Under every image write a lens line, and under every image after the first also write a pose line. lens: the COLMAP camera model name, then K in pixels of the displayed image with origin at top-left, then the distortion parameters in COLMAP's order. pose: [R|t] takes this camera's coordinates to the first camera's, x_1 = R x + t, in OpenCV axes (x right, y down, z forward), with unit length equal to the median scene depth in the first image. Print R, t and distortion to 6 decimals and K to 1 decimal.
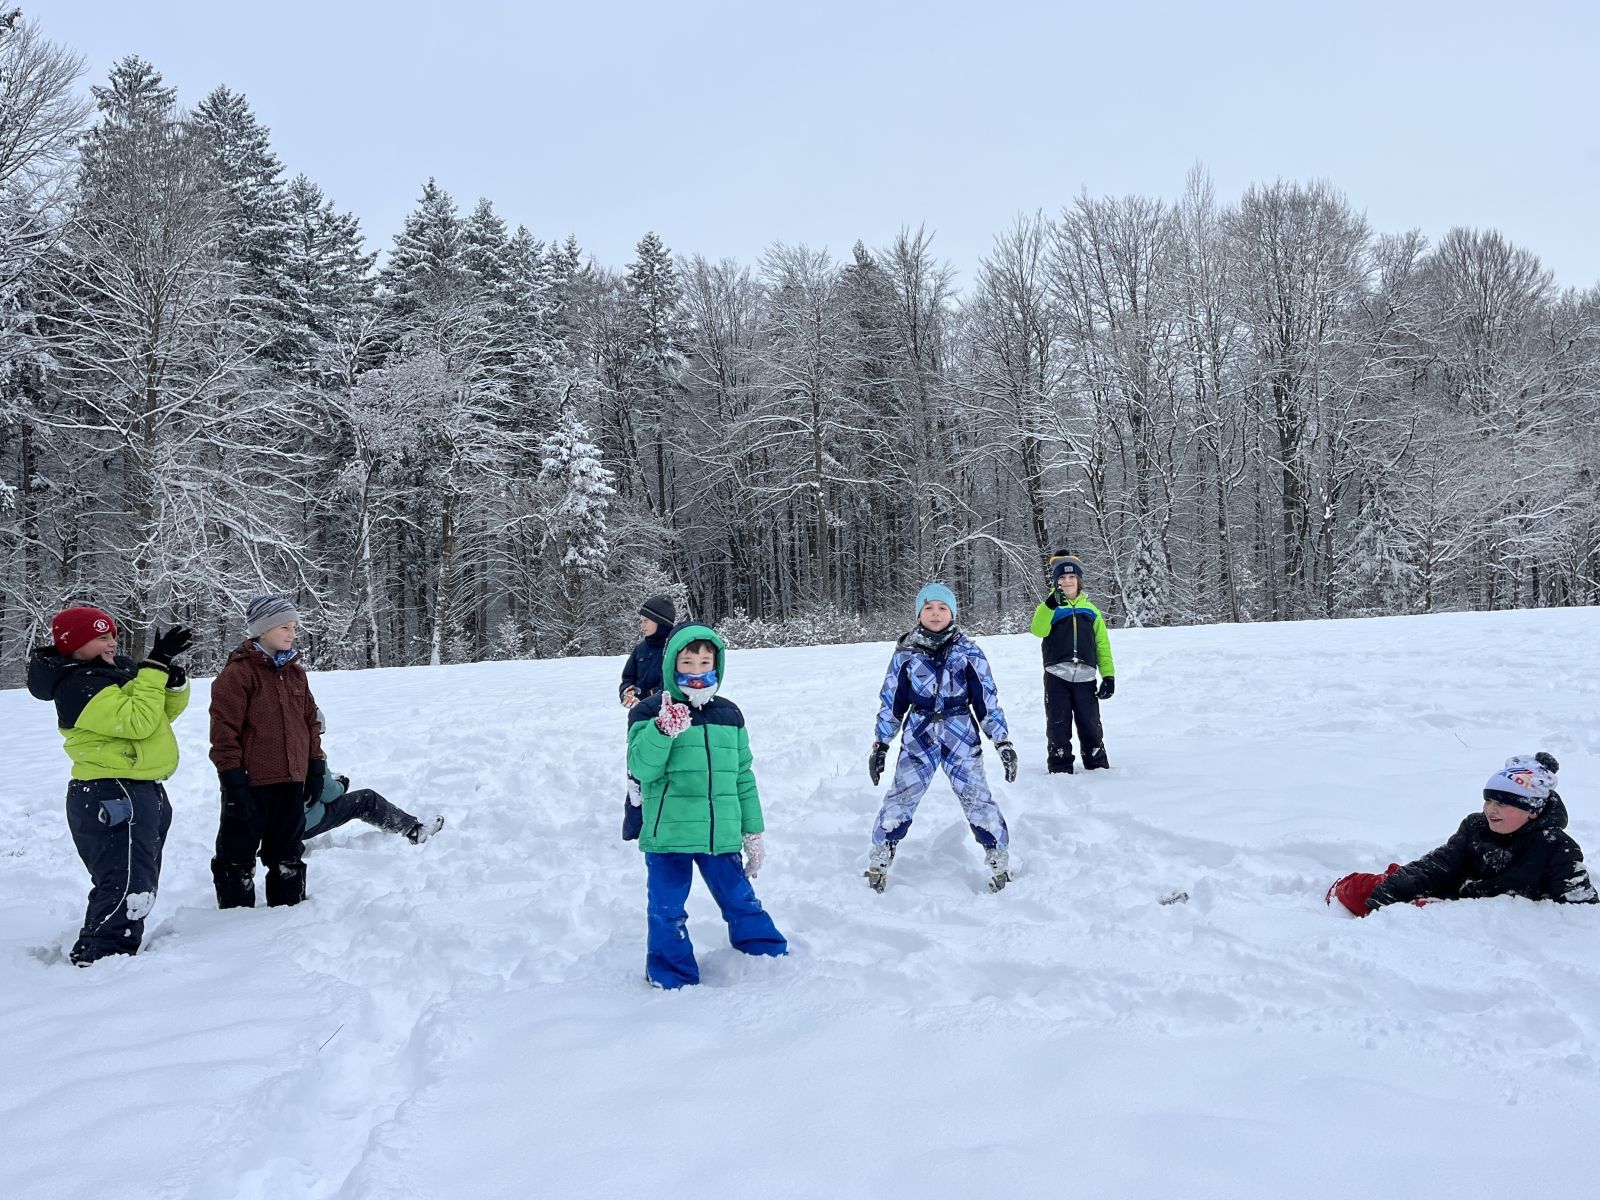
lens RADIAL K [[1174.0, 0, 834.3], [0, 1174.0, 595.2], [0, 0, 1]] dist [0.042397, -0.033055]
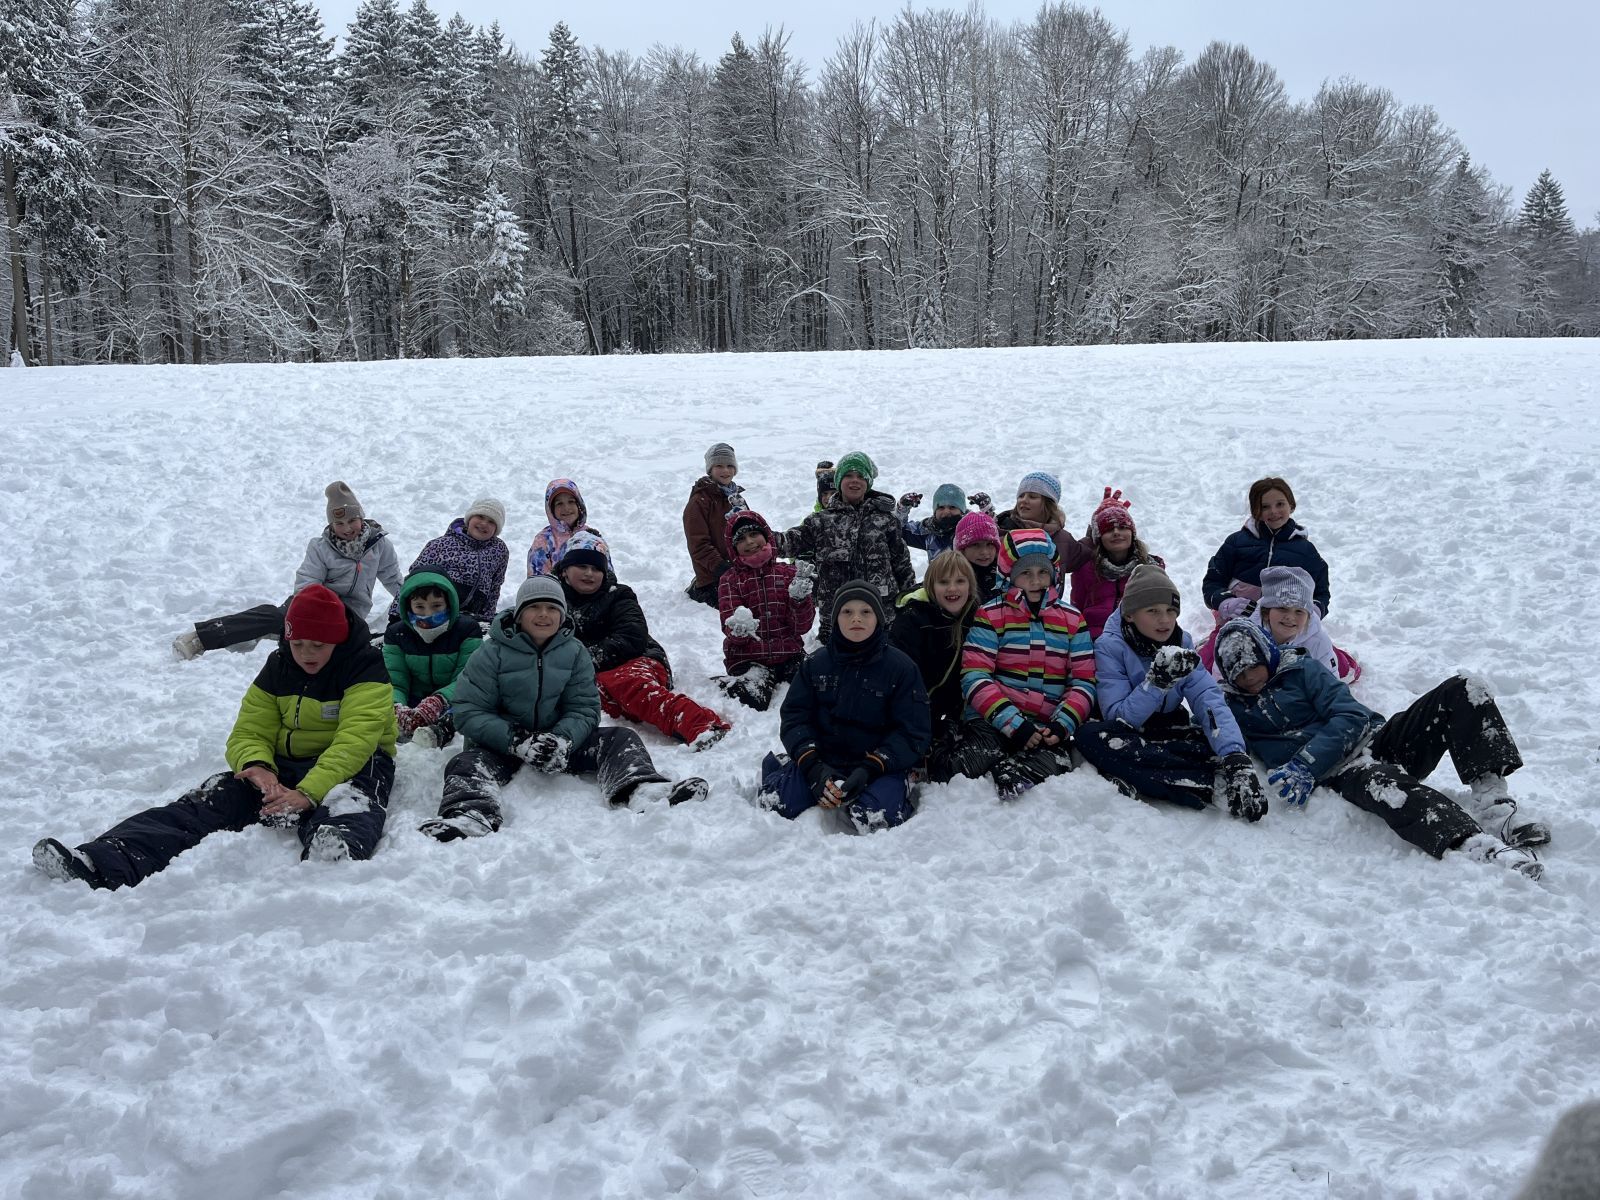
lens RADIAL K [[1224.4, 0, 823.3], [0, 1224.4, 583.0], [0, 0, 1]] dist [0.044887, -0.037889]
pose [[0.999656, 0.021518, 0.014974, 0.118339], [-0.023994, 0.981120, 0.191904, 0.006399], [-0.010562, -0.192197, 0.981299, -0.392200]]
